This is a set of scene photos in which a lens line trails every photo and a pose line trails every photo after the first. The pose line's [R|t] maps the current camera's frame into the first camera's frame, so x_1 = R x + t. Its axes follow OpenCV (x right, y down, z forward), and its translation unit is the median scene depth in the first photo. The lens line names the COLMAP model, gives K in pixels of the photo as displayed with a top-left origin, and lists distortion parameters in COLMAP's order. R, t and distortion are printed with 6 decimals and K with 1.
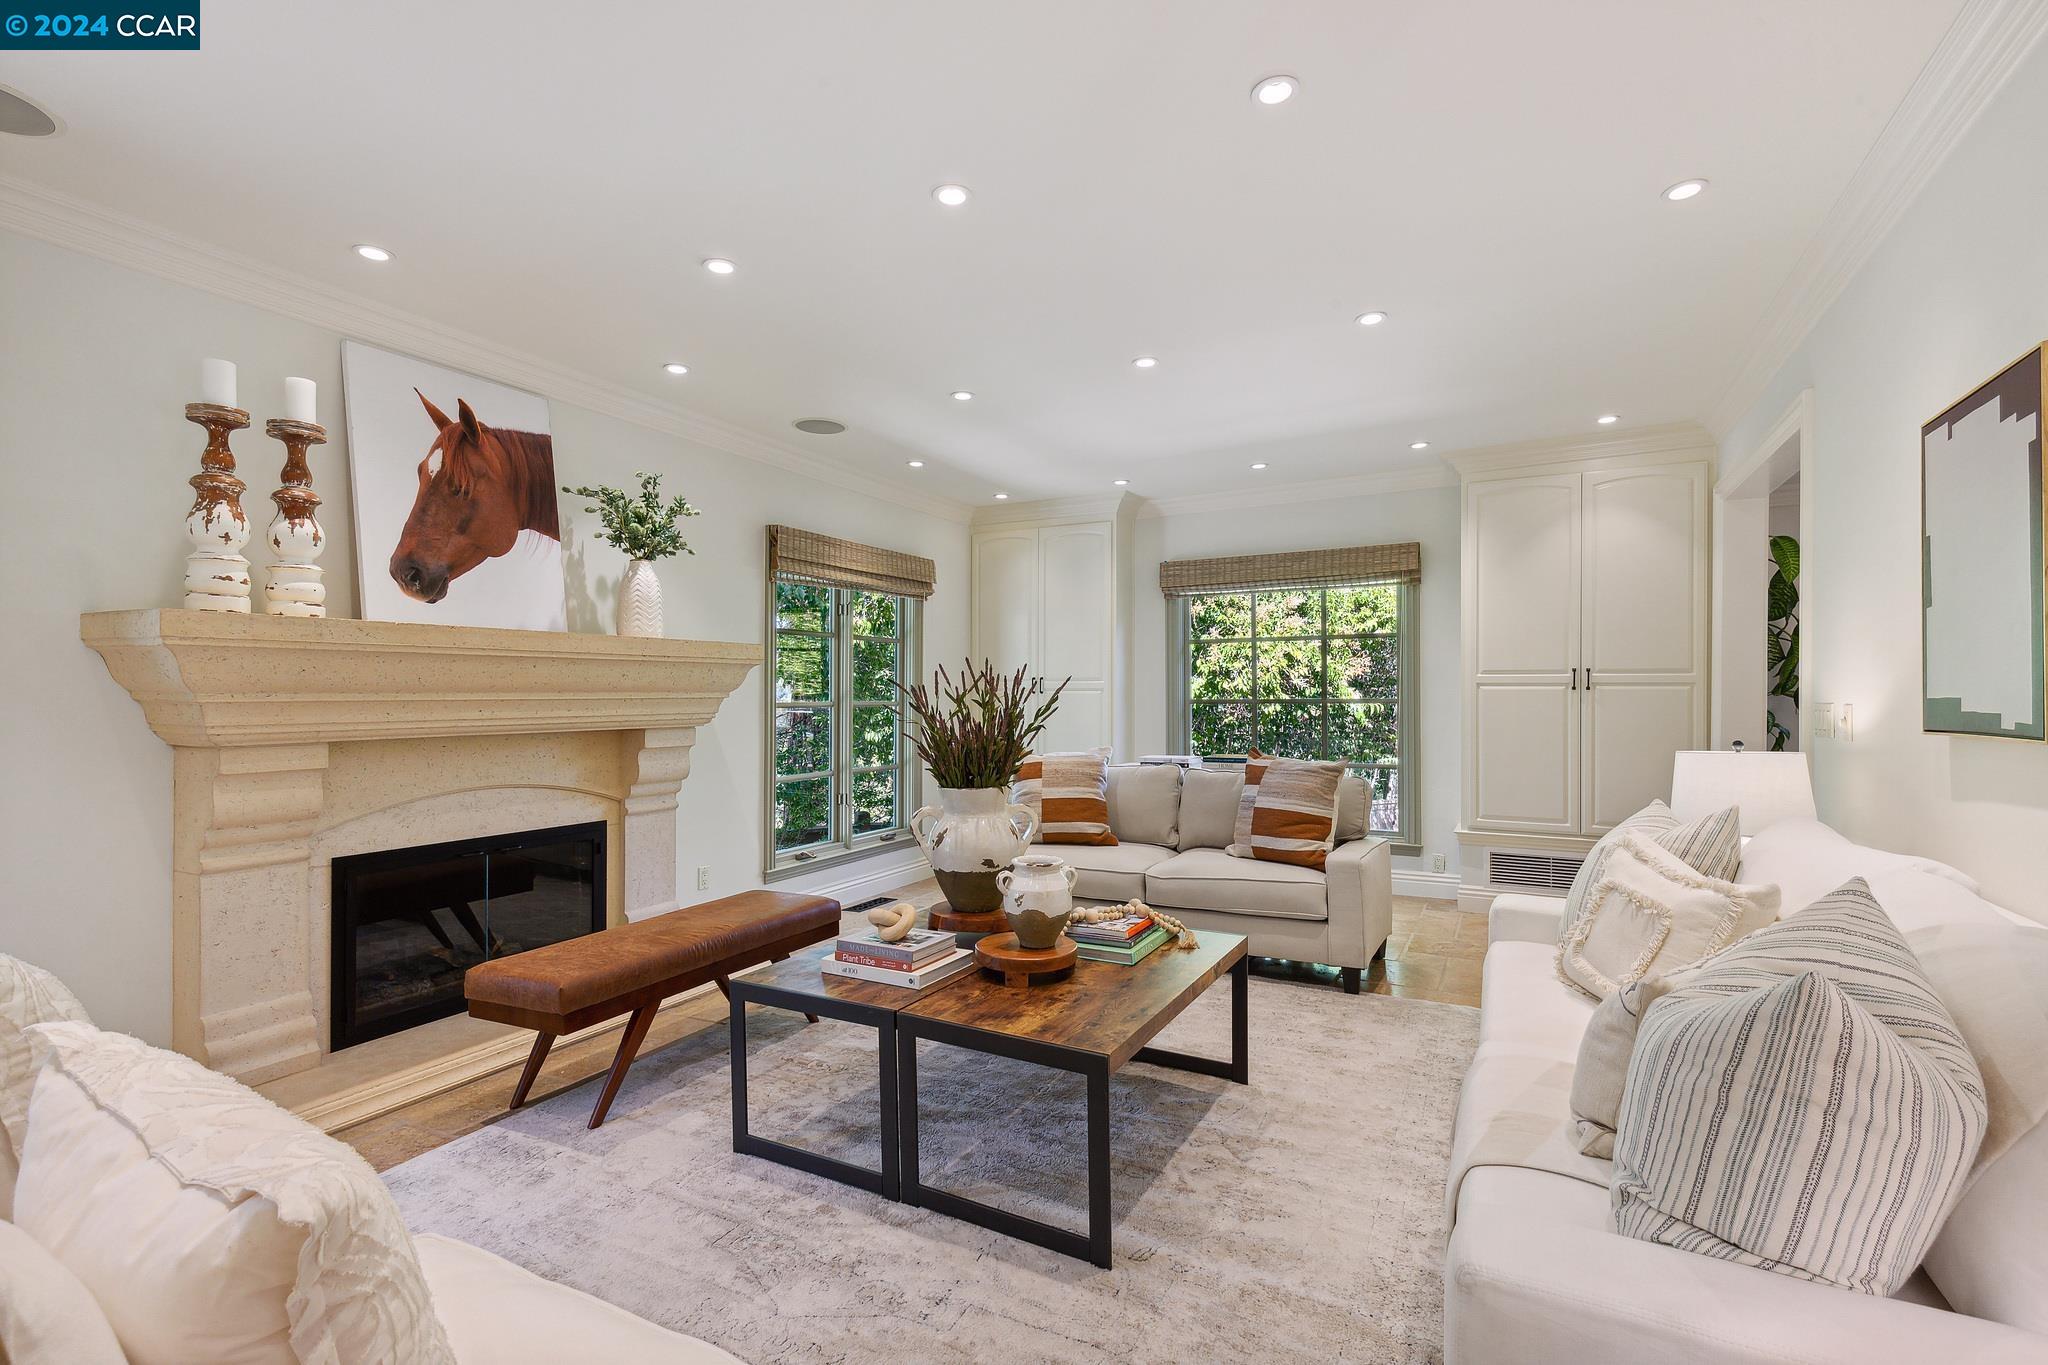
lens RADIAL K [[922.2, 0, 1029.5], [0, 922.2, 687.1], [0, 0, 1]] dist [0.003642, -0.000337]
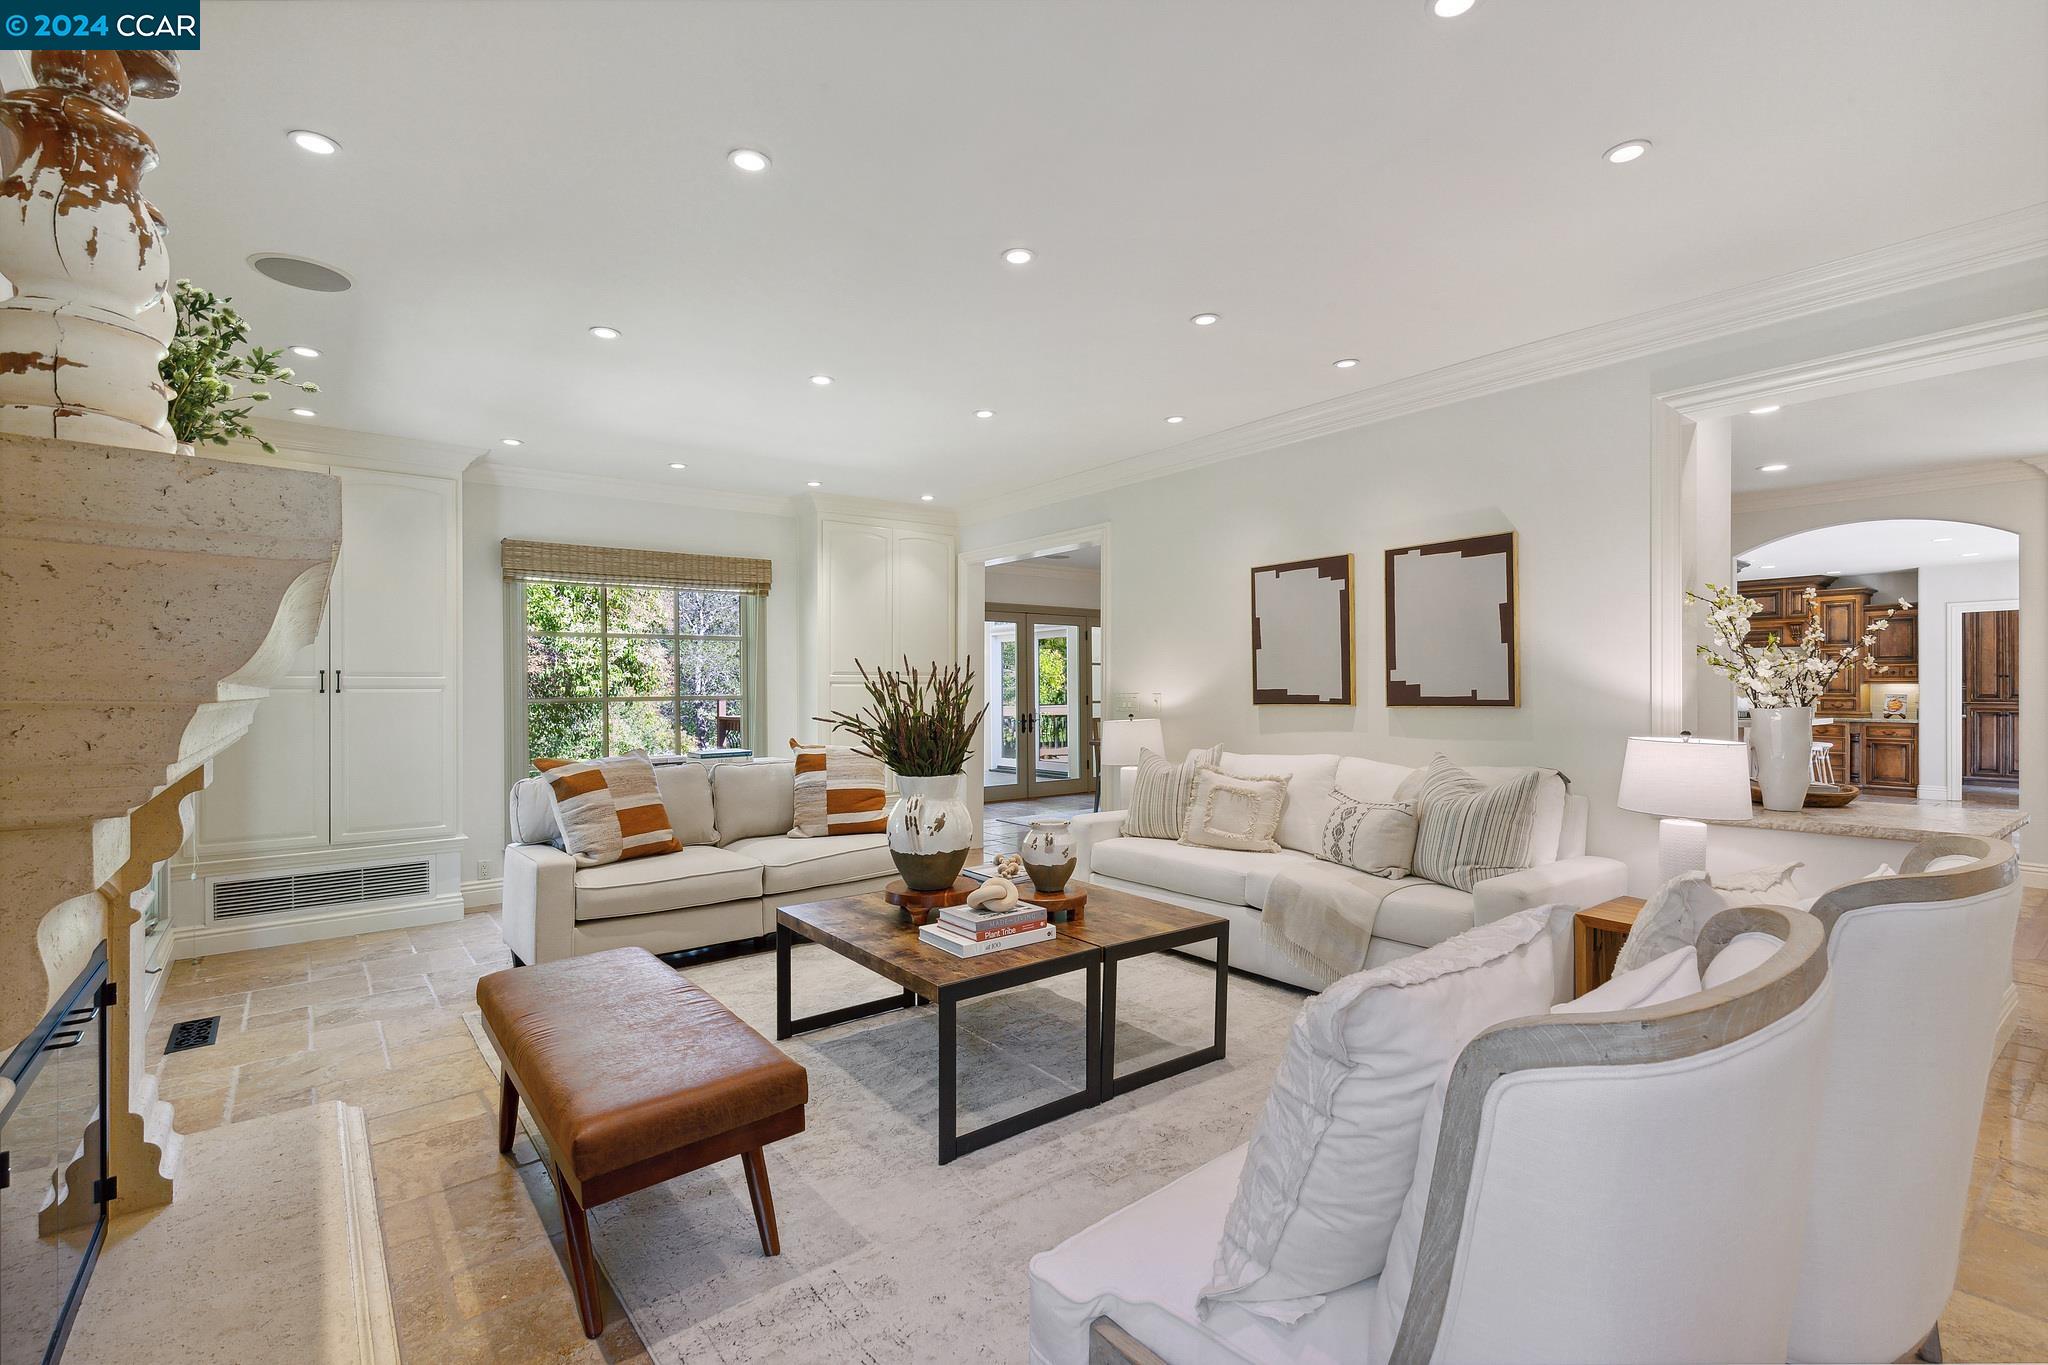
lens RADIAL K [[922.2, 0, 1029.5], [0, 922.2, 687.1], [0, 0, 1]] dist [0.003642, -0.000337]
pose [[0.402724, 0.001538, 0.915320, -0.817873], [-0.000575, 0.999999, -0.001428, 0.006348], [-0.915321, 0.000049, 0.402724, 0.376076]]
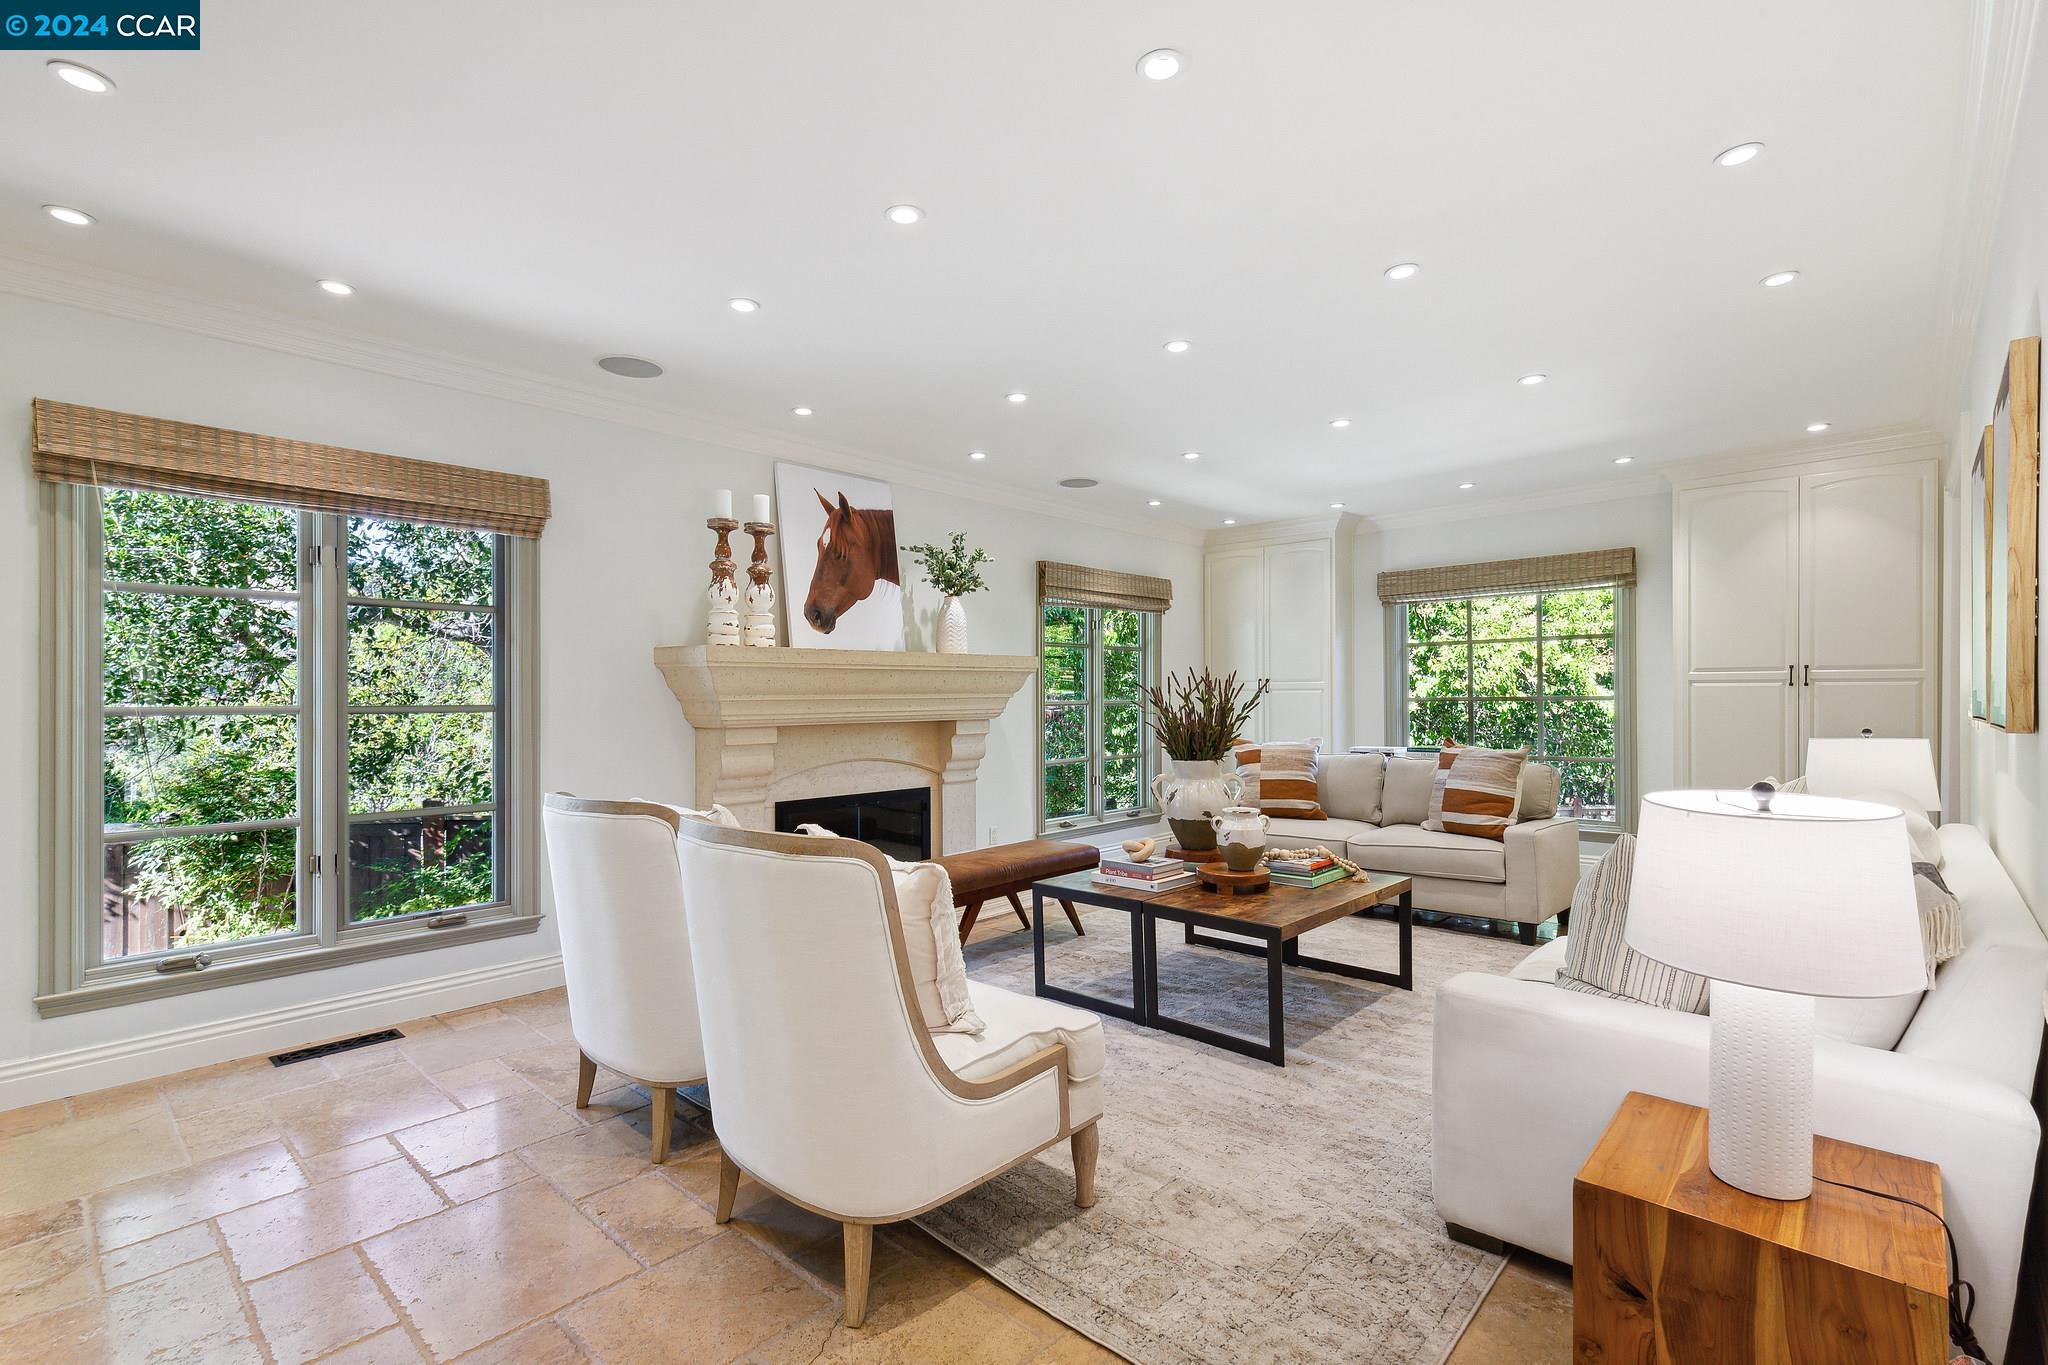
lens RADIAL K [[927.7, 0, 1028.9], [0, 927.7, 691.0], [0, 0, 1]] dist [0.011167, 0.000192]
pose [[0.966103, -0.006672, -0.258072, 0.045533], [0.007368, 0.999971, 0.001729, 0.000467], [0.258053, -0.003572, 0.966124, -0.332675]]
